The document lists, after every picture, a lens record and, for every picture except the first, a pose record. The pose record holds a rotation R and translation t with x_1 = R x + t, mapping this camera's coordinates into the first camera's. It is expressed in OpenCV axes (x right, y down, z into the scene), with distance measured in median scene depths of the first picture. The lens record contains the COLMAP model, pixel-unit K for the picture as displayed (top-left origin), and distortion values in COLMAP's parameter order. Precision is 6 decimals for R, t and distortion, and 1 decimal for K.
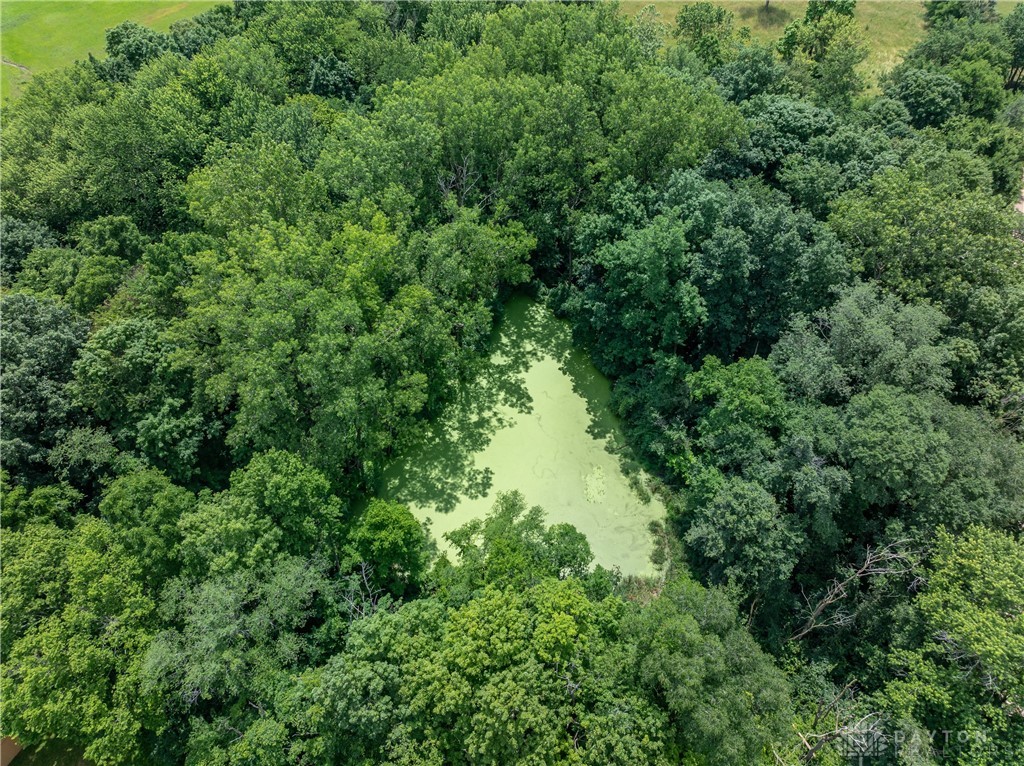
lens RADIAL K [[717.7, 0, 511.2], [0, 717.7, 381.9], [0, 0, 1]] dist [-0.036254, 0.023926]
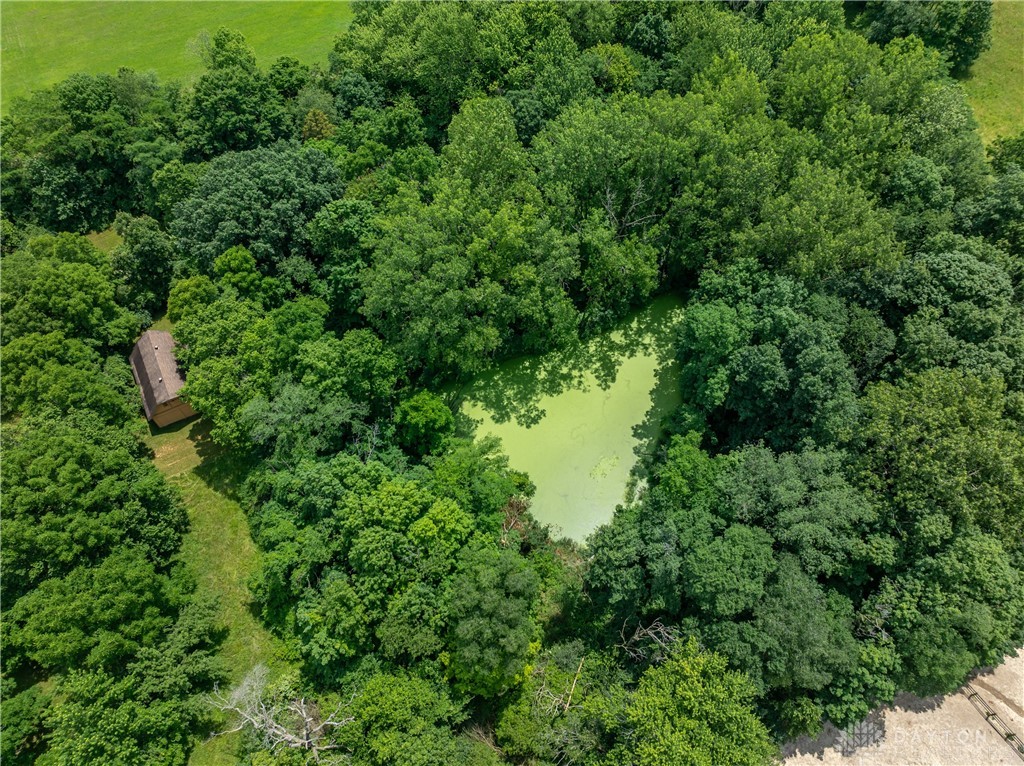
lens RADIAL K [[717.7, 0, 511.7], [0, 717.7, 384.7], [0, 0, 1]] dist [-0.036254, 0.023926]
pose [[0.788409, 0.515110, -0.336265, 0.321162], [-0.439844, 0.854204, 0.277258, -0.243830], [0.430057, -0.070688, 0.900030, -0.176517]]
